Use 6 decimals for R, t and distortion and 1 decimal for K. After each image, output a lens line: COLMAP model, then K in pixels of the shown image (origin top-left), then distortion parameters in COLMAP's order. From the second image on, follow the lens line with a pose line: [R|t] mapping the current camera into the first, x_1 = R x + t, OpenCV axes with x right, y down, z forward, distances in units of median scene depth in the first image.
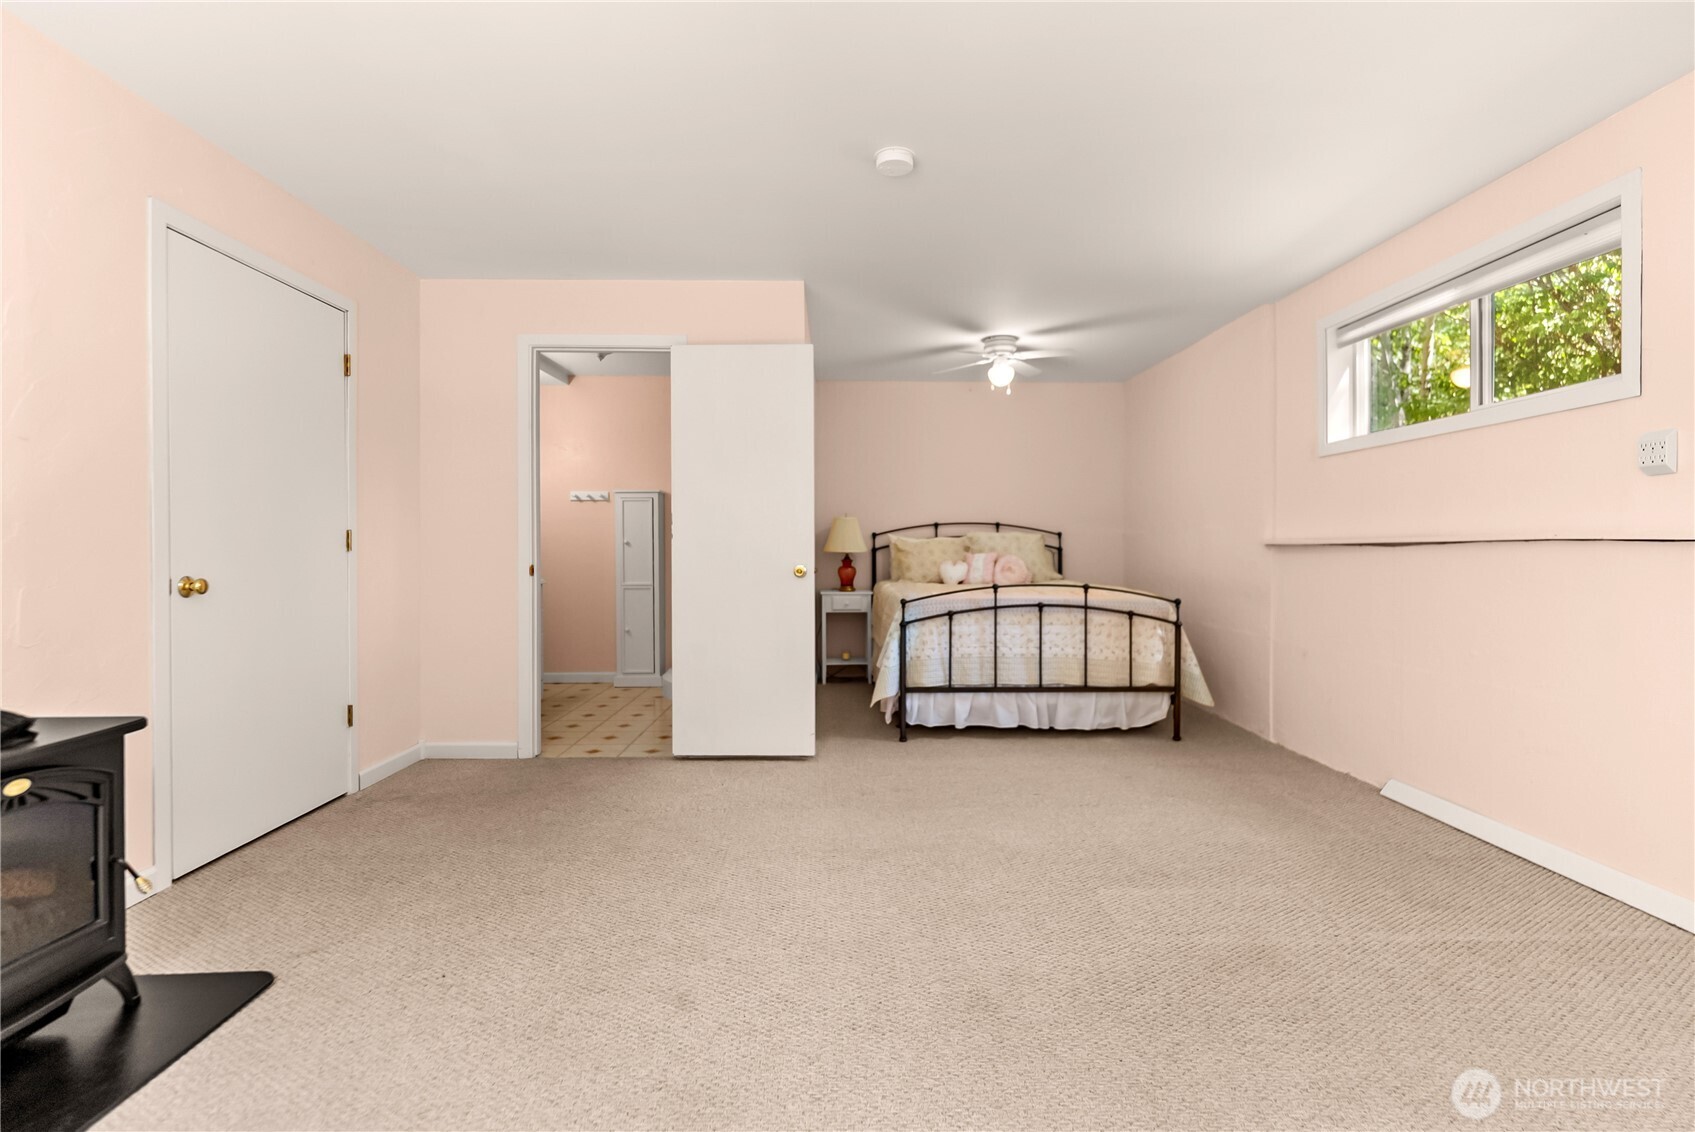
lens RADIAL K [[807.3, 0, 848.0], [0, 807.3, 556.7], [0, 0, 1]] dist [0.004844, -0.001194]
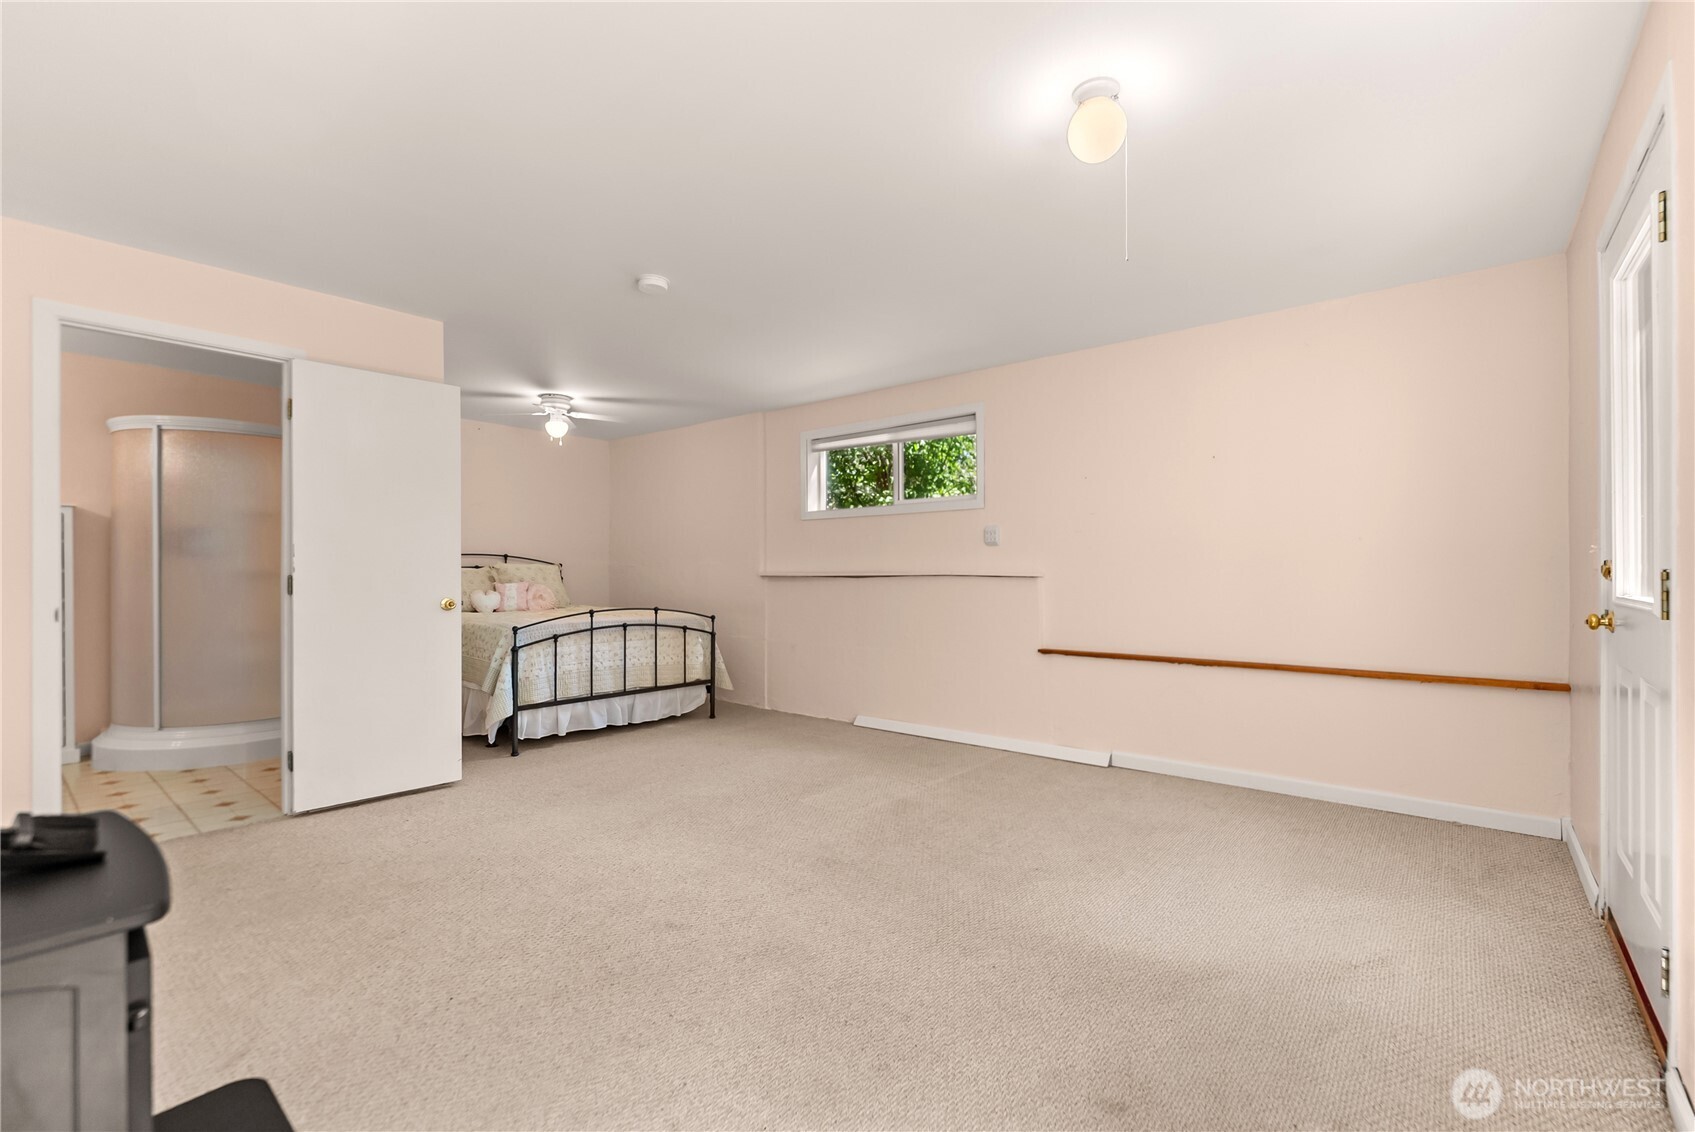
lens RADIAL K [[746.2, 0, 844.9], [0, 746.2, 574.5], [0, 0, 1]] dist [0.004244, 0.000136]
pose [[0.660611, -0.001541, 0.750727, -0.397942], [0.008254, 0.999952, -0.005210, -0.009148], [-0.750683, 0.009639, 0.660593, -0.011989]]
